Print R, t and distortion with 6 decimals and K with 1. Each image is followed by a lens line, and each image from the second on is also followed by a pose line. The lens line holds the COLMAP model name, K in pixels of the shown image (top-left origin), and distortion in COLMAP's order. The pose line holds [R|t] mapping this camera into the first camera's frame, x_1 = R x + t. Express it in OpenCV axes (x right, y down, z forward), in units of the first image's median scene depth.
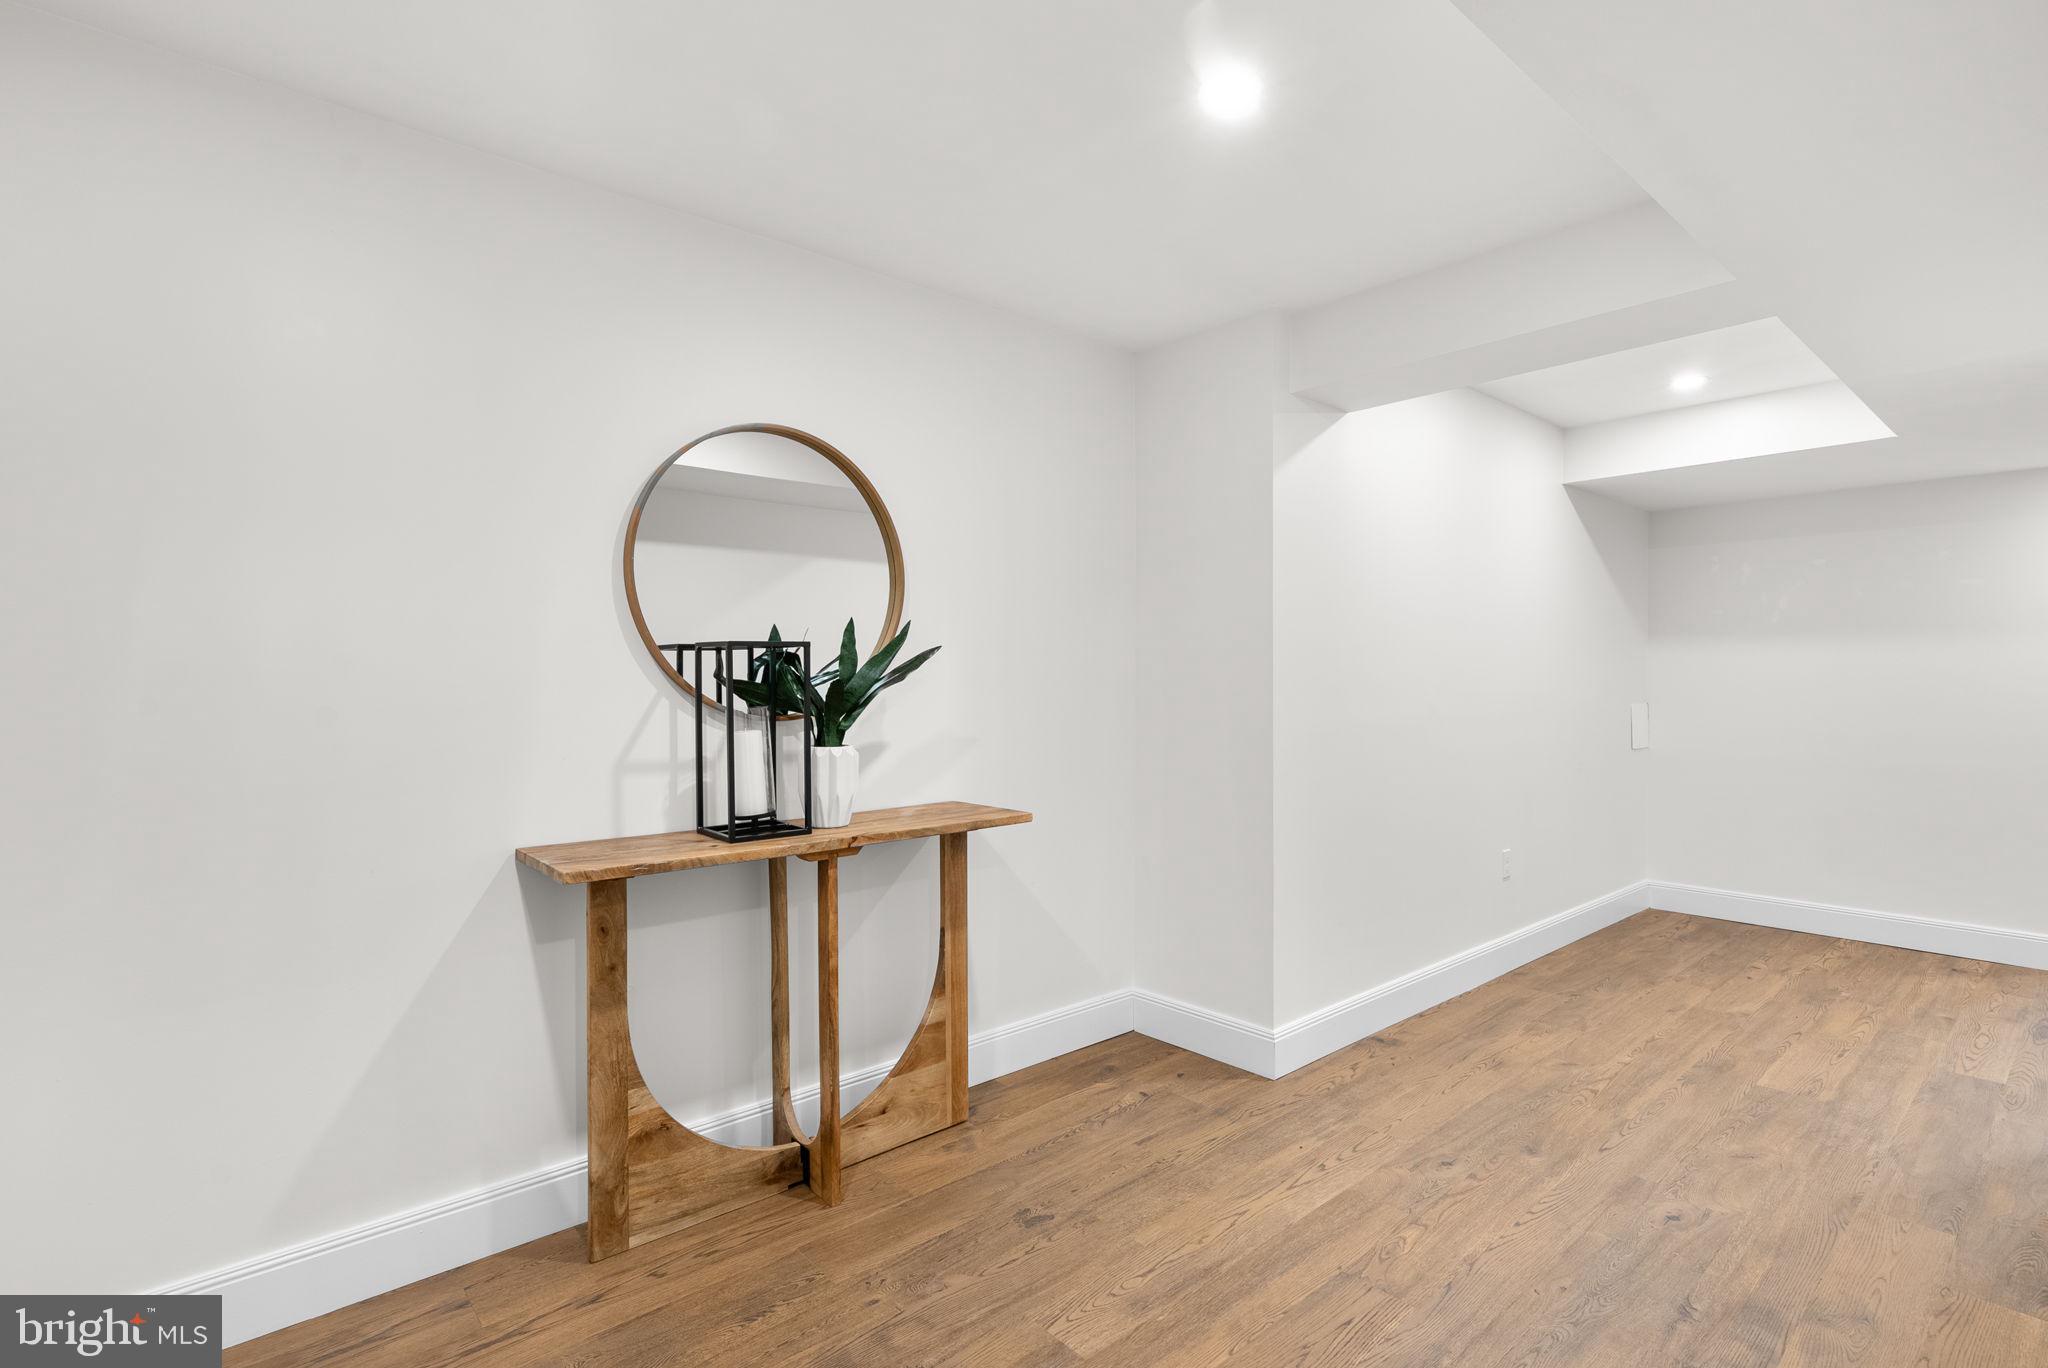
lens RADIAL K [[956.2, 0, 1027.4], [0, 956.2, 675.6], [0, 0, 1]] dist [-0.008893, 0.002446]
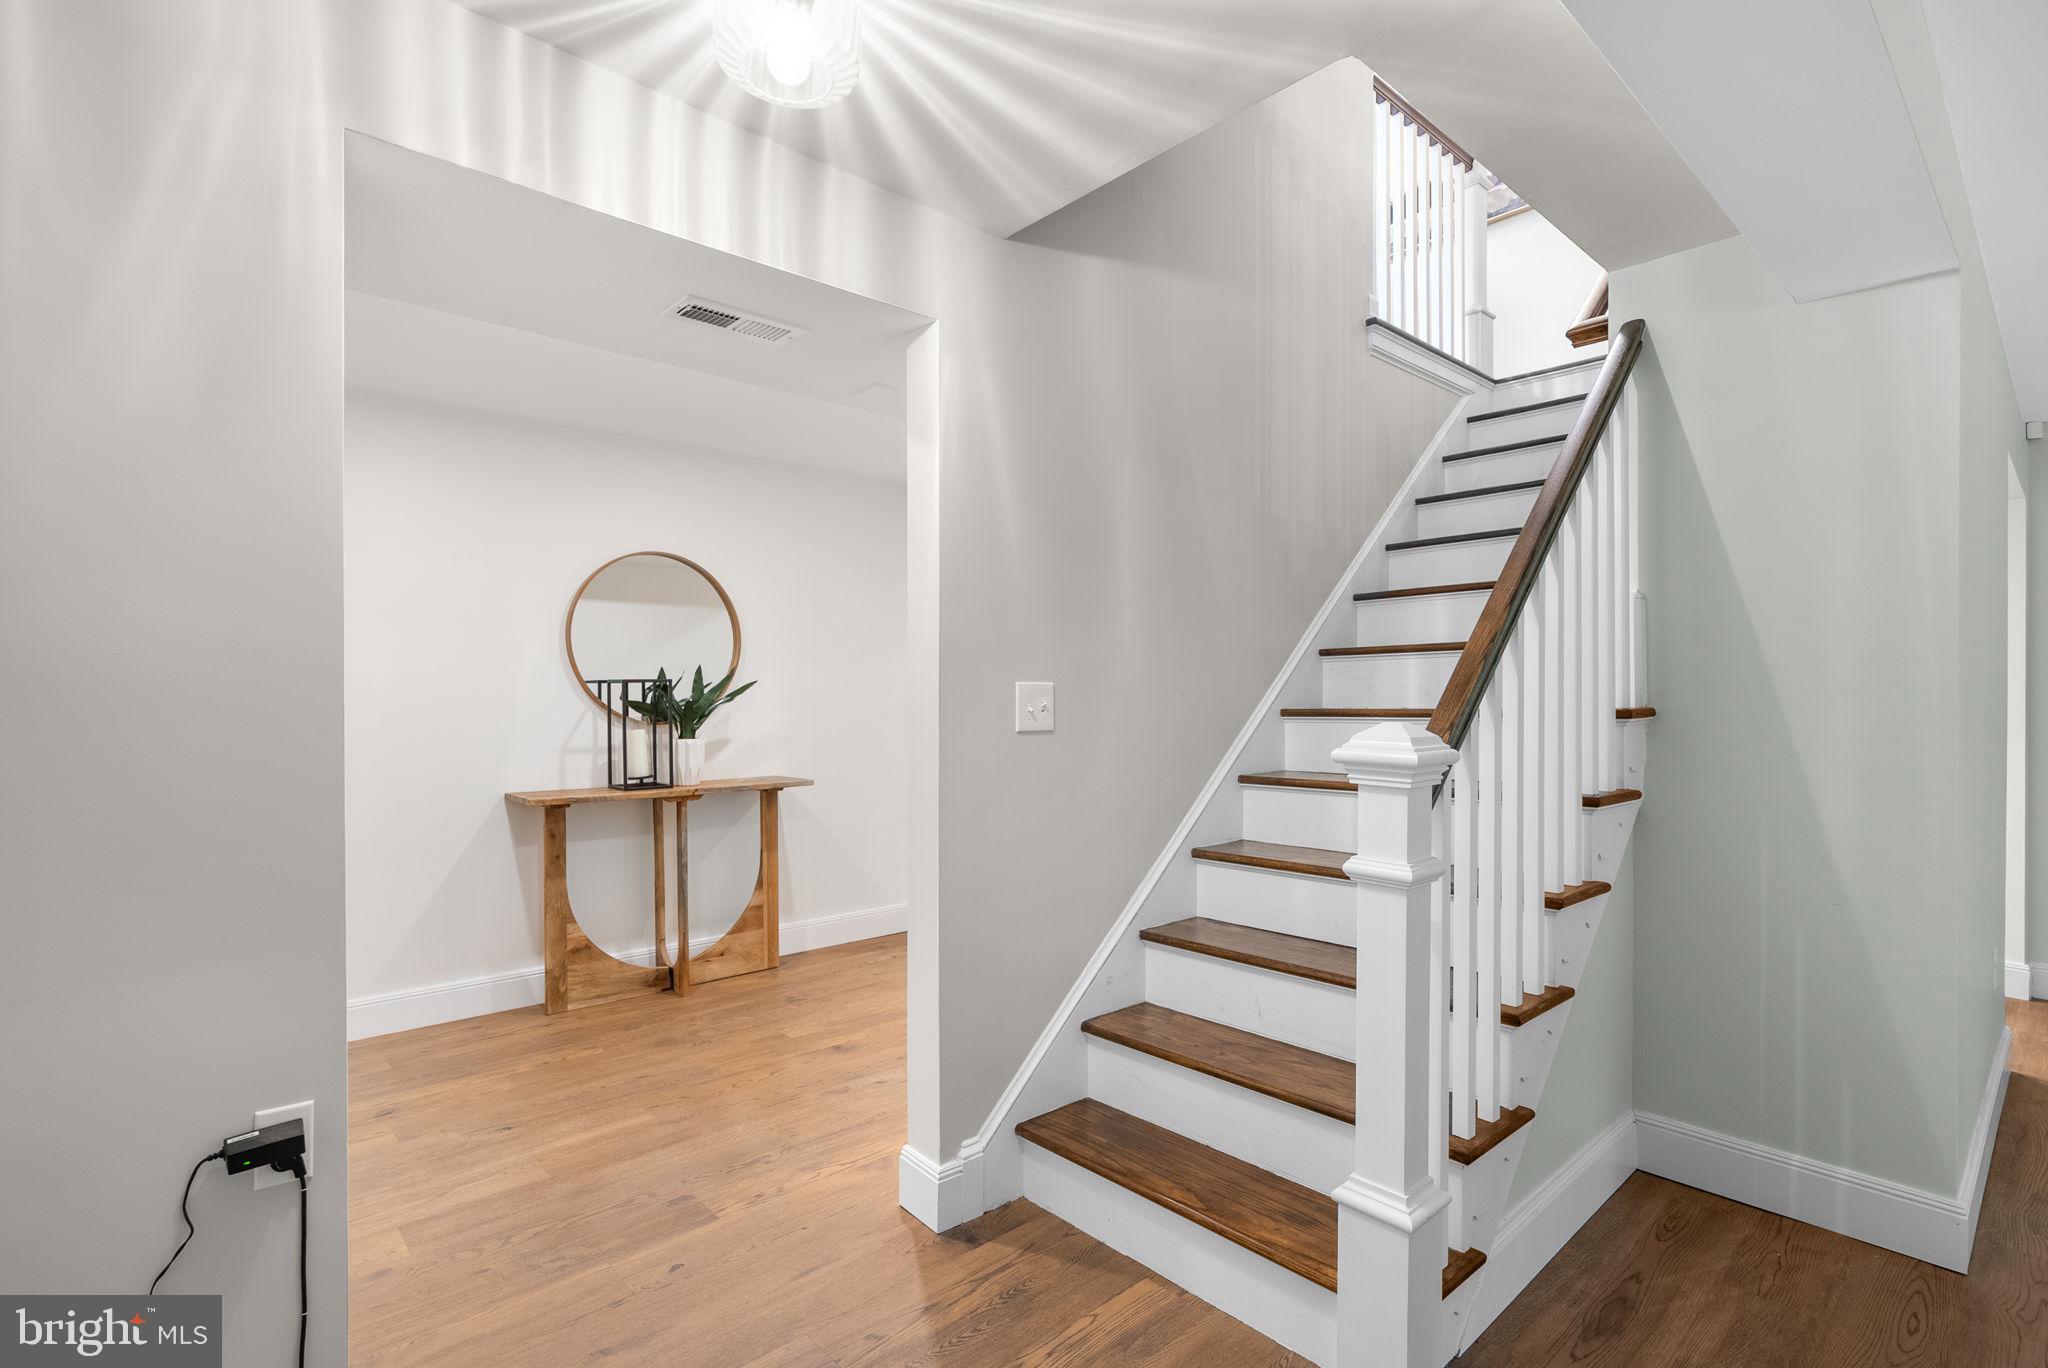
lens RADIAL K [[956.2, 0, 1019.8], [0, 956.2, 697.3], [0, 0, 1]] dist [-0.008893, 0.002446]
pose [[0.999886, -0.004238, 0.014527, 0.382962], [0.004266, 0.999989, -0.001864, 0.004888], [-0.014519, 0.001925, 0.999893, -0.760039]]
